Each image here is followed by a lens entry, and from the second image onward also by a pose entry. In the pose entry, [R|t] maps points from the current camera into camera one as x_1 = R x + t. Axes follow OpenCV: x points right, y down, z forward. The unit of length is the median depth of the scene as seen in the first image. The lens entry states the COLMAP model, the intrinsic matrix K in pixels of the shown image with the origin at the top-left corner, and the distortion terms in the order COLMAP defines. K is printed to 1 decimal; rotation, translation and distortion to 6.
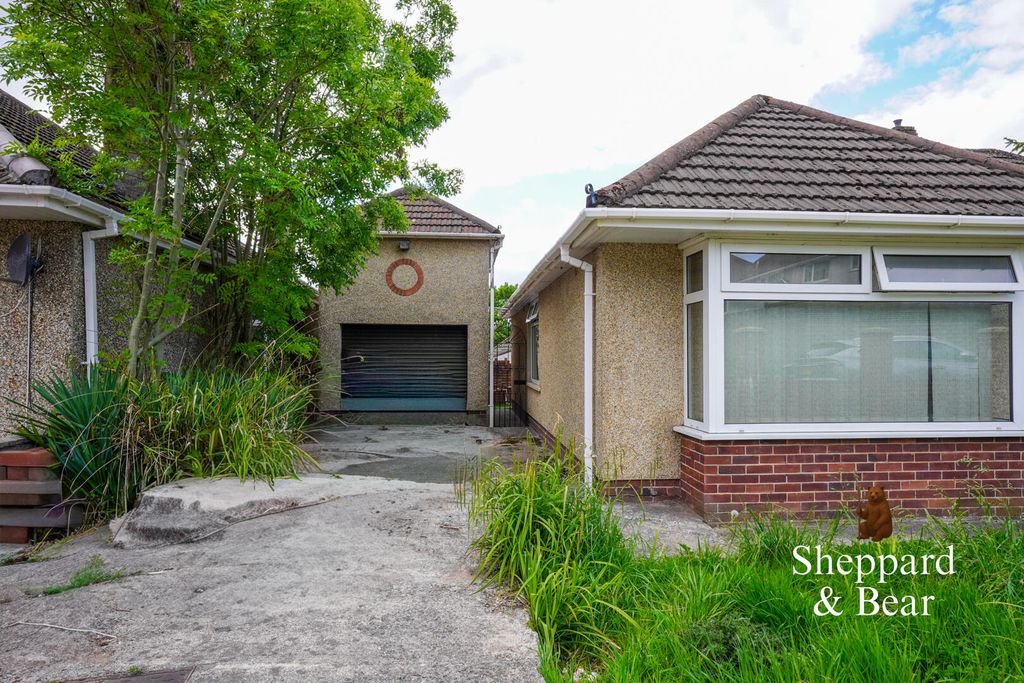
lens RADIAL K [[651.5, 0, 533.4], [0, 651.5, 356.2], [0, 0, 1]] dist [0.006308, 0.000998]
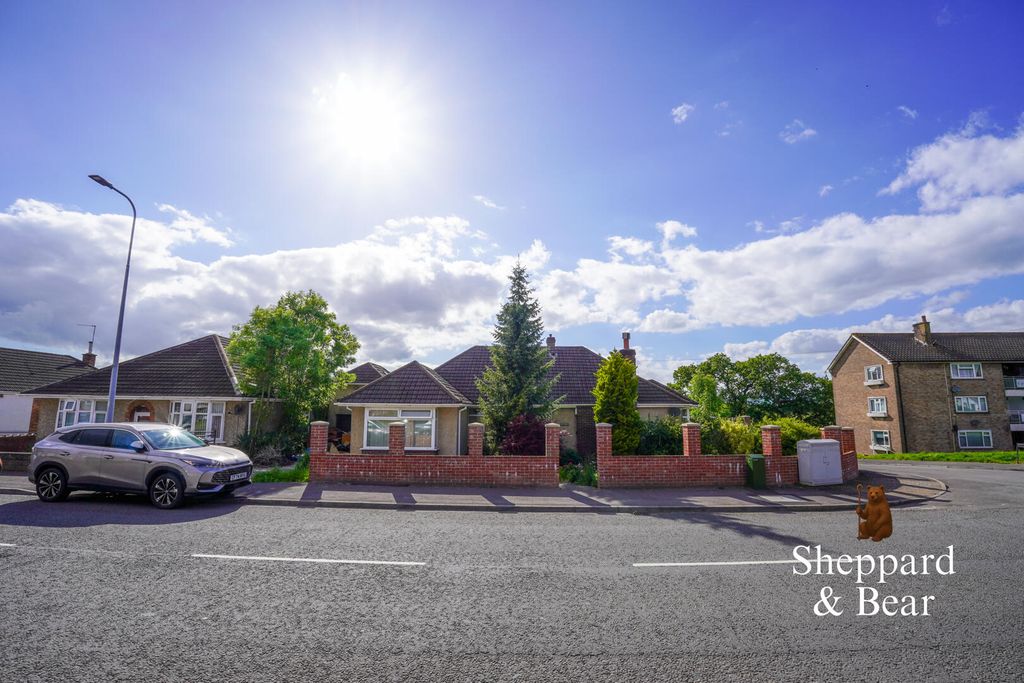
lens RADIAL K [[445.8, 0, 512.0], [0, 445.8, 341.5], [0, 0, 1]] dist [-0.043053, 0.000188]
pose [[0.990283, -0.016604, -0.138069, 1.593710], [-0.004292, 0.988724, -0.149685, -0.153975], [0.138997, 0.148823, 0.979046, -1.873678]]
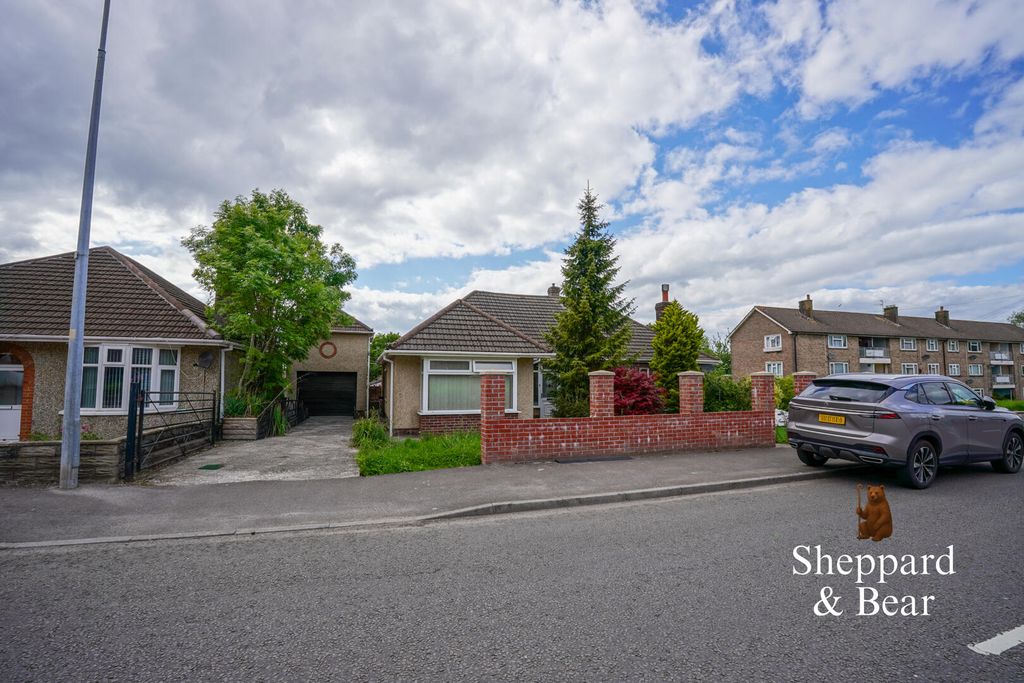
lens RADIAL K [[445.8, 0, 512.0], [0, 445.8, 341.5], [0, 0, 1]] dist [-0.043053, 0.000188]
pose [[0.977658, 0.020936, 0.209159, 0.204811], [-0.004770, 0.996981, -0.077499, -0.071057], [-0.210150, 0.074770, 0.974806, -1.254641]]
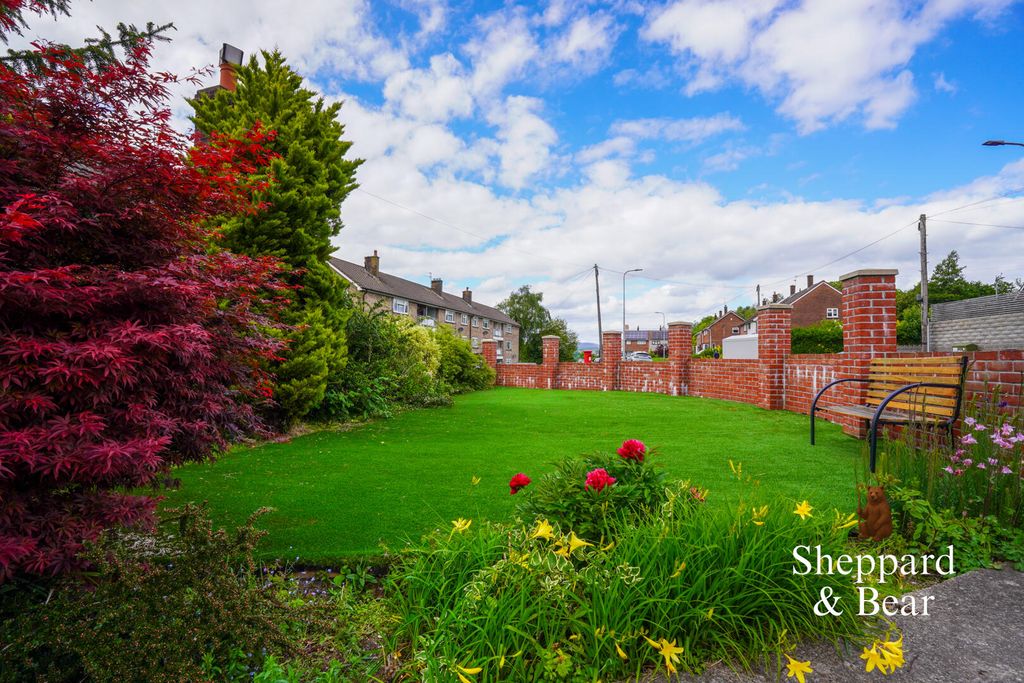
lens RADIAL K [[445.8, 0, 512.0], [0, 445.8, 341.5], [0, 0, 1]] dist [-0.043053, 0.000188]
pose [[0.350686, 0.034940, 0.935841, 1.206767], [-0.013949, 0.999388, -0.032085, 0.072072], [-0.936389, -0.001803, 0.350959, 0.575297]]
